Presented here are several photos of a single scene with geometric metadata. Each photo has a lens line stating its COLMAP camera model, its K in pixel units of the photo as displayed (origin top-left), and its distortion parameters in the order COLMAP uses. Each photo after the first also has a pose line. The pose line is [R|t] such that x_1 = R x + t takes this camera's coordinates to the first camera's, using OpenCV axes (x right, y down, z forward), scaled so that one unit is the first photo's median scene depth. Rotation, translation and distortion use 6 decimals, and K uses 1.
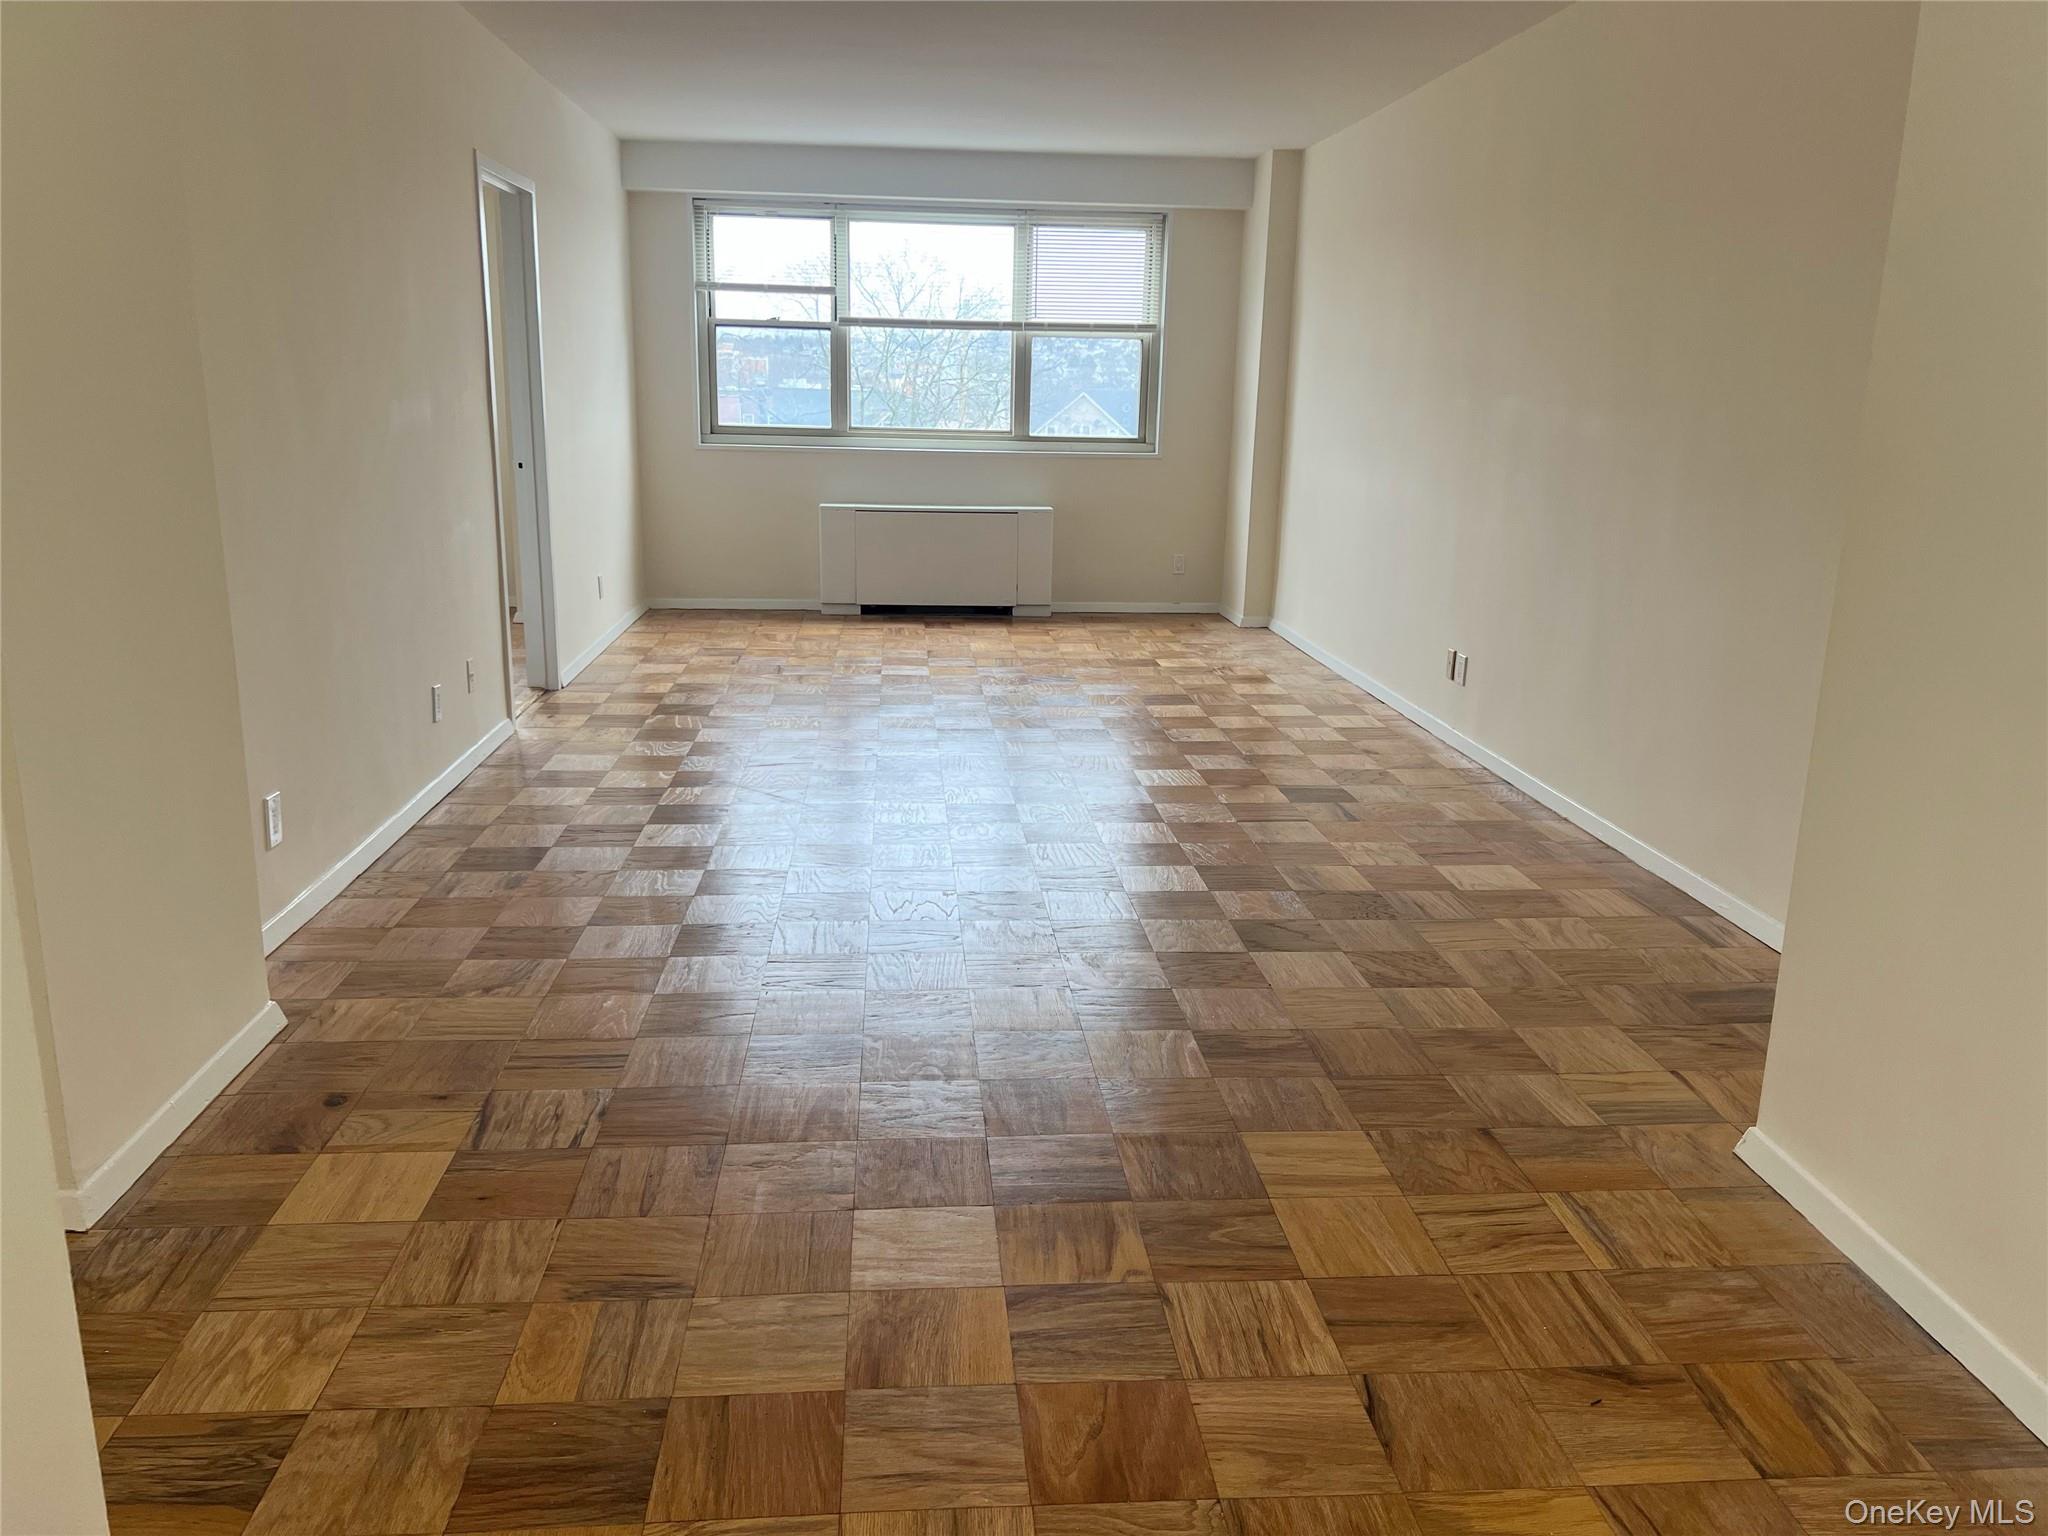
lens RADIAL K [[1548.0, 0, 1022.2], [0, 1548.0, 769.1], [0, 0, 1]] dist [0.068134, -0.072932]
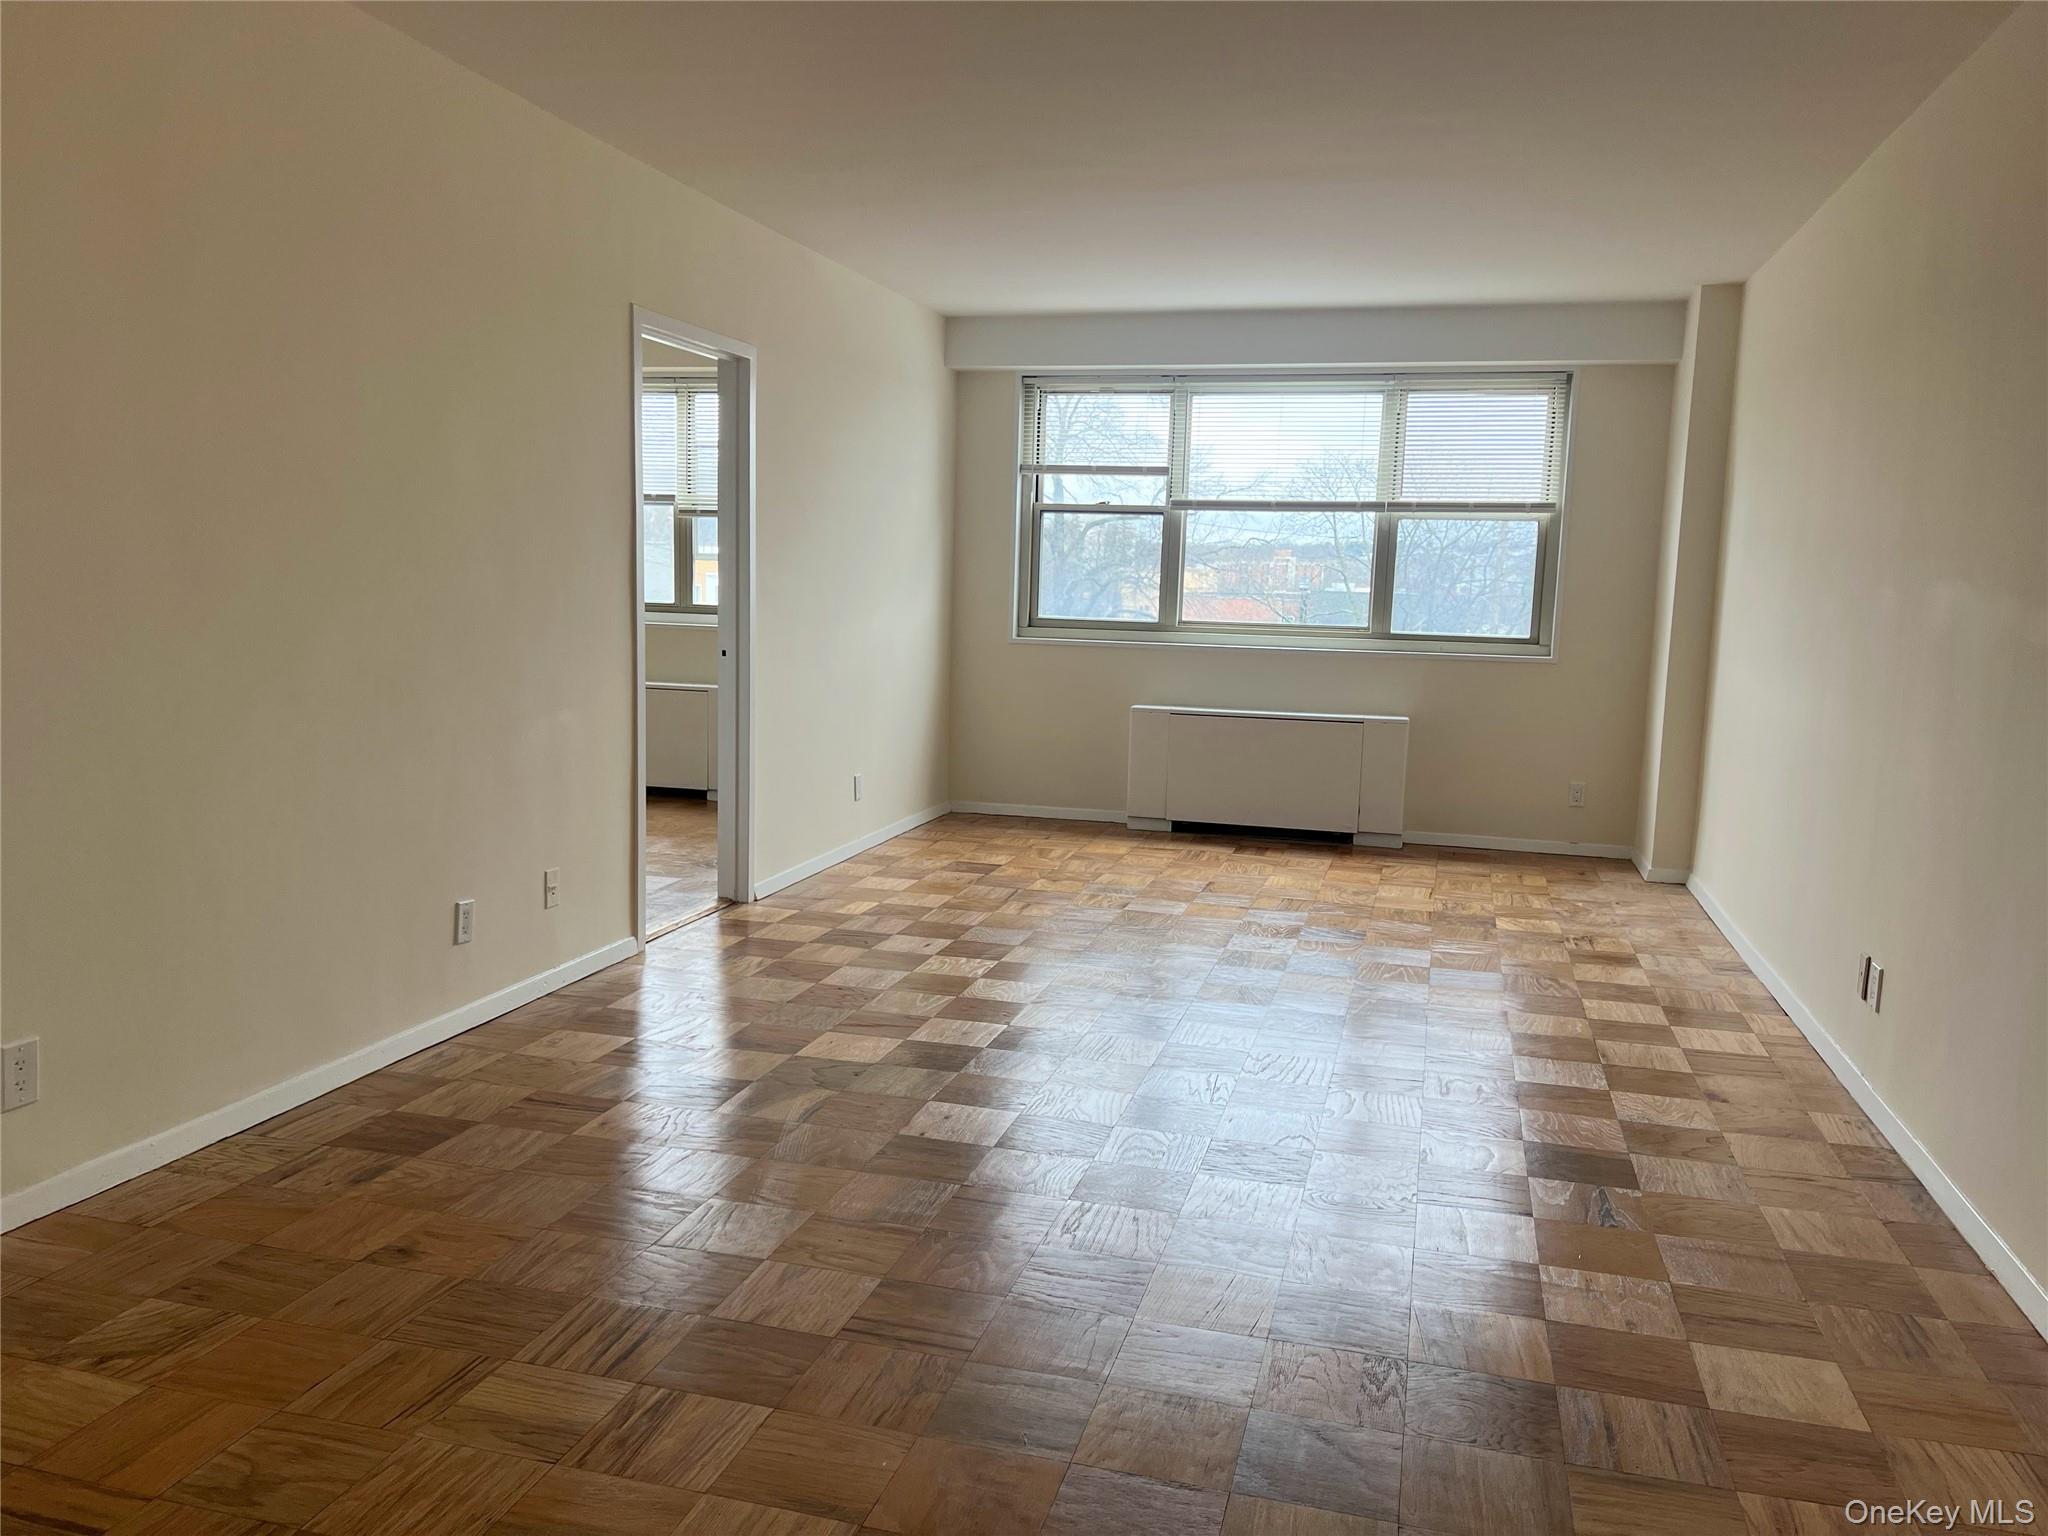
lens RADIAL K [[1548.0, 0, 1020.5], [0, 1548.0, 766.8], [0, 0, 1]] dist [0.068134, -0.072932]
pose [[0.938844, 0.047954, -0.340988, 0.110009], [-0.090808, 0.989681, -0.110840, -0.033133], [0.332154, 0.135026, 0.933510, 0.164709]]
